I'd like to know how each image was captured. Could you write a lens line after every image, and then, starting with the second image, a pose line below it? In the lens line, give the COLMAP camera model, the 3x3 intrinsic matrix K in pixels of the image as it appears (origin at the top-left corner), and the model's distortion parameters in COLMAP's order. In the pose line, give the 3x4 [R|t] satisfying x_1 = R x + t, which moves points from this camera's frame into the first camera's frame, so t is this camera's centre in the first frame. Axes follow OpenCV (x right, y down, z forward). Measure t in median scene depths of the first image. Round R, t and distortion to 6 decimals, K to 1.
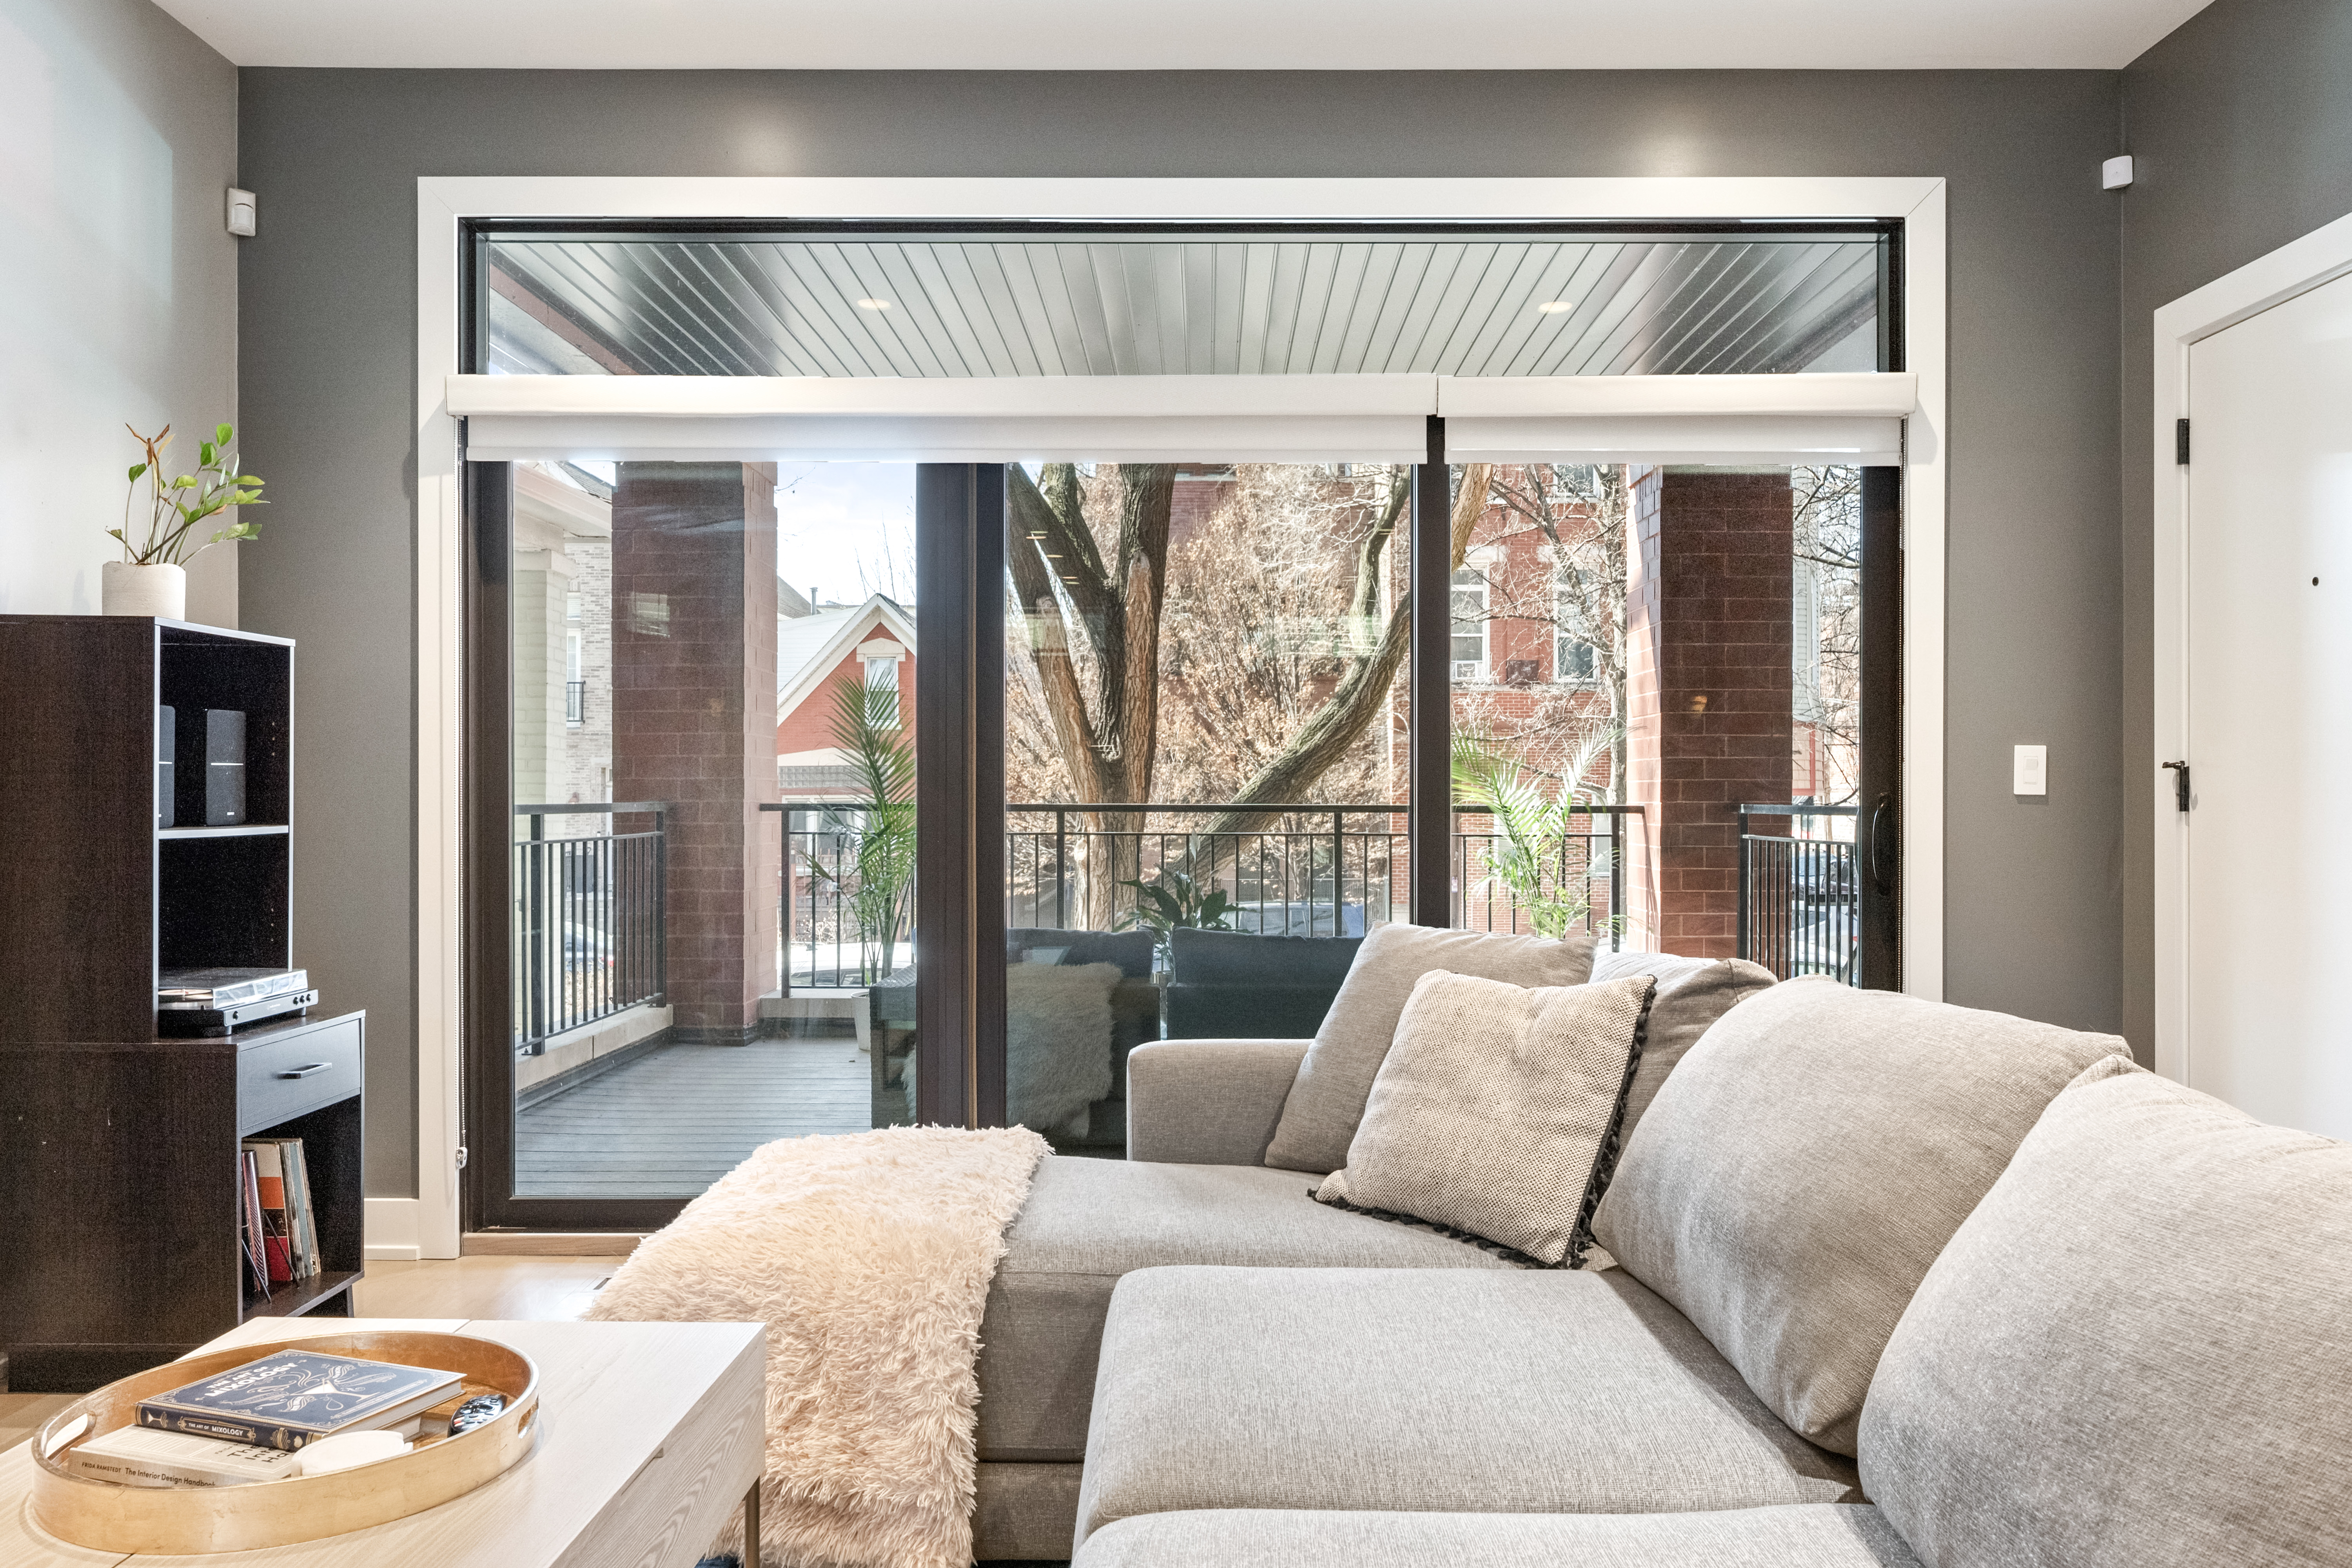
lens RADIAL K [[1742.2, 0, 1176.9], [0, 1742.2, 804.1], [0, 0, 1]] dist [0.005441, 0.002385]
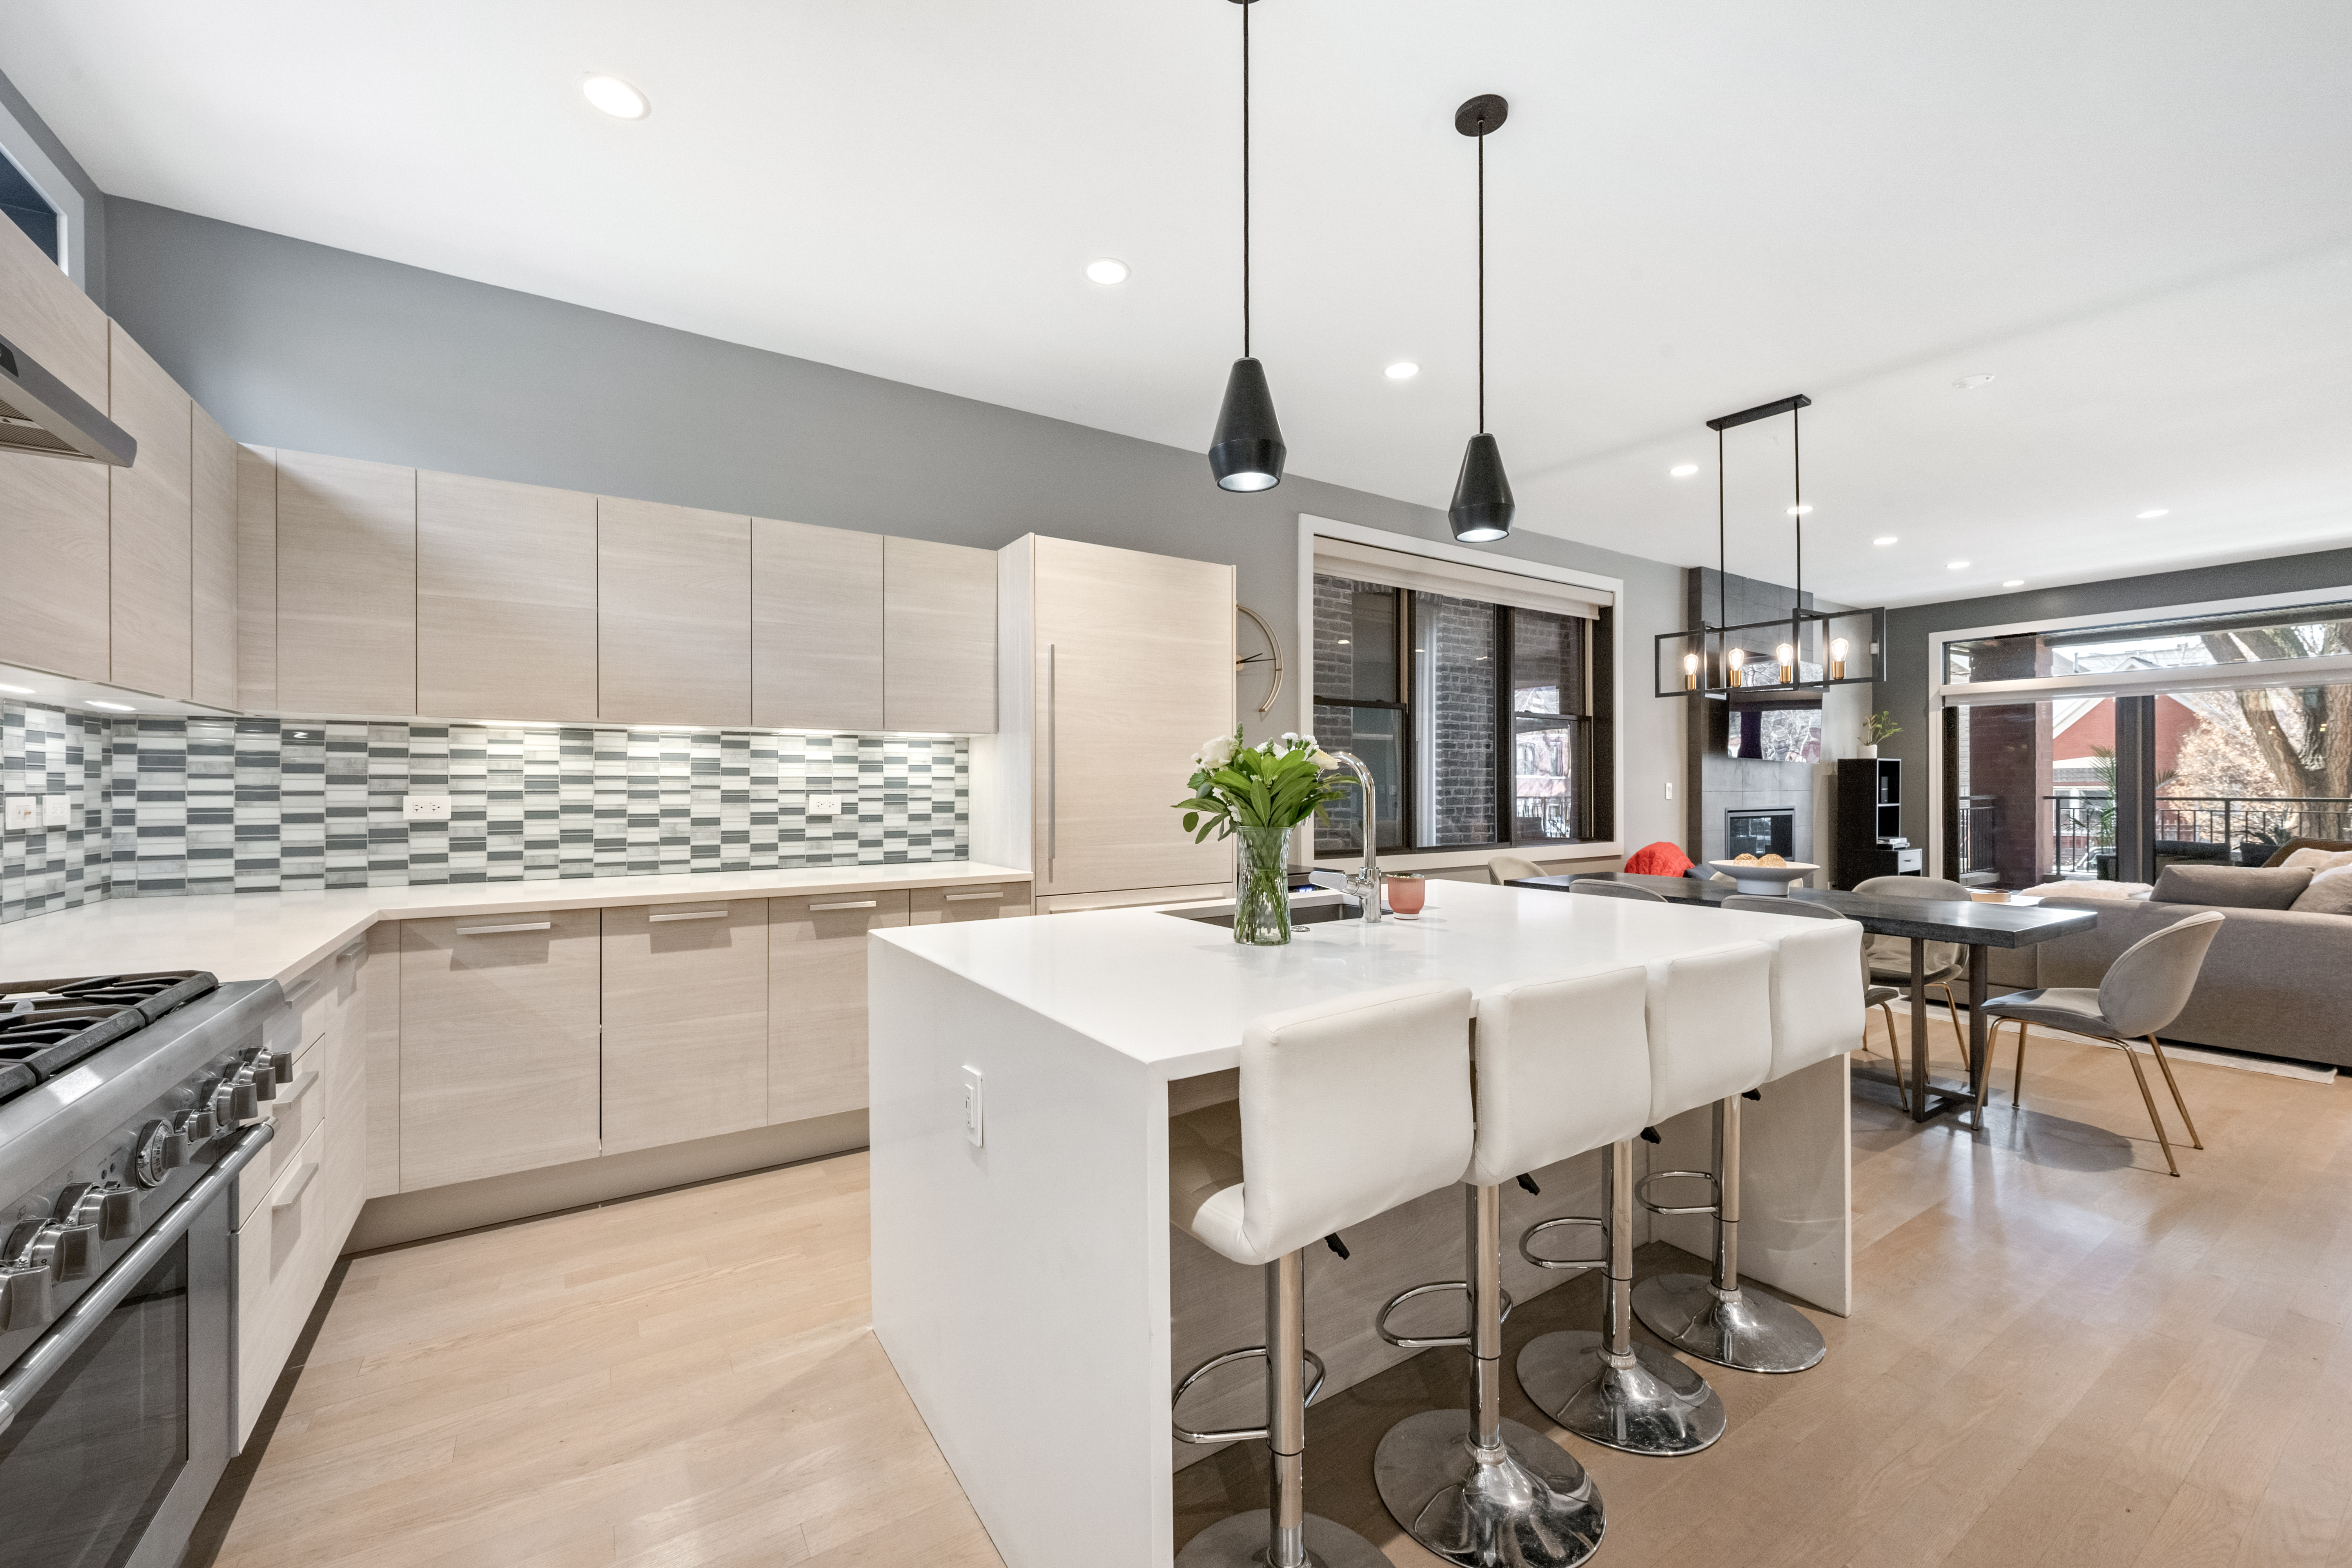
lens RADIAL K [[925.9, 0, 1156.5], [0, 925.9, 784.4], [0, 0, 1]] dist [0.006997, -0.000793]
pose [[0.559888, -0.000028, -0.828569, 0.331056], [-0.002611, 0.999995, -0.001798, -0.025027], [0.828564, 0.003170, 0.559885, -1.680731]]
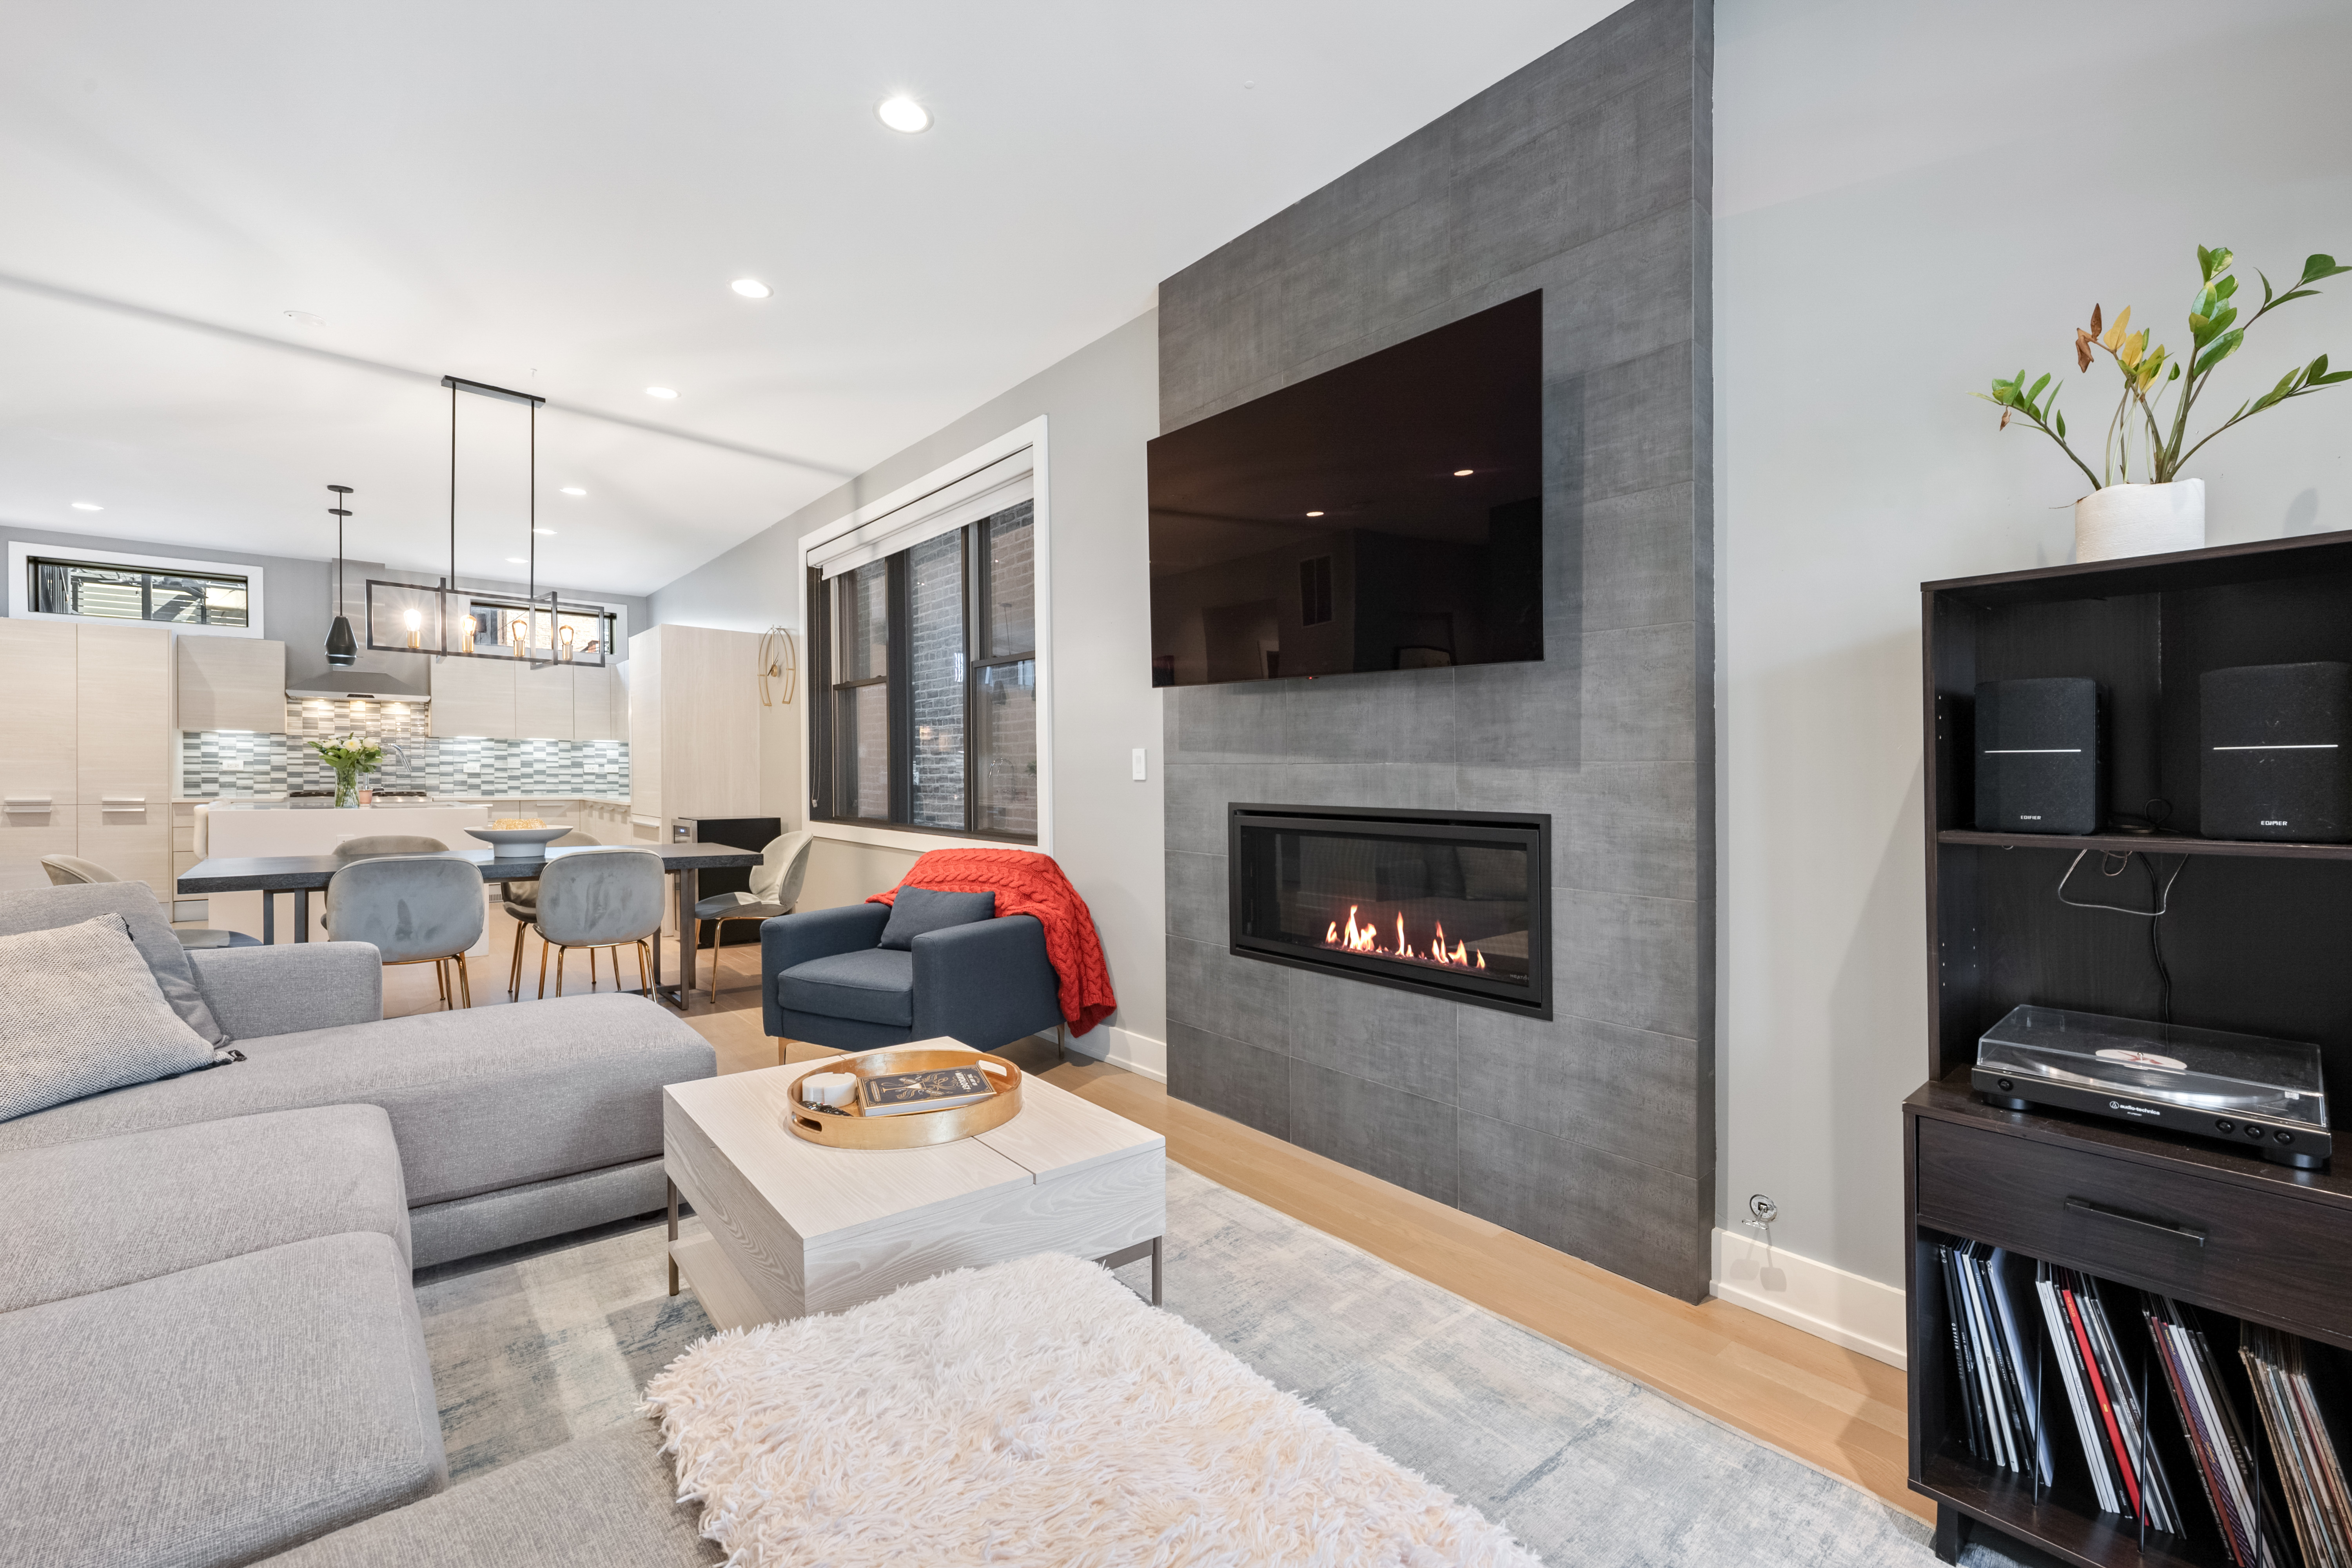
lens RADIAL K [[947.4, 0, 1154.7], [0, 947.4, 795.3], [0, 0, 1]] dist [0.010059, -0.000049]
pose [[-0.743912, 0.009111, -0.668216, 0.009741], [-0.009206, 0.999672, 0.023879, -0.009234], [0.668215, 0.023916, -0.743584, 0.912475]]
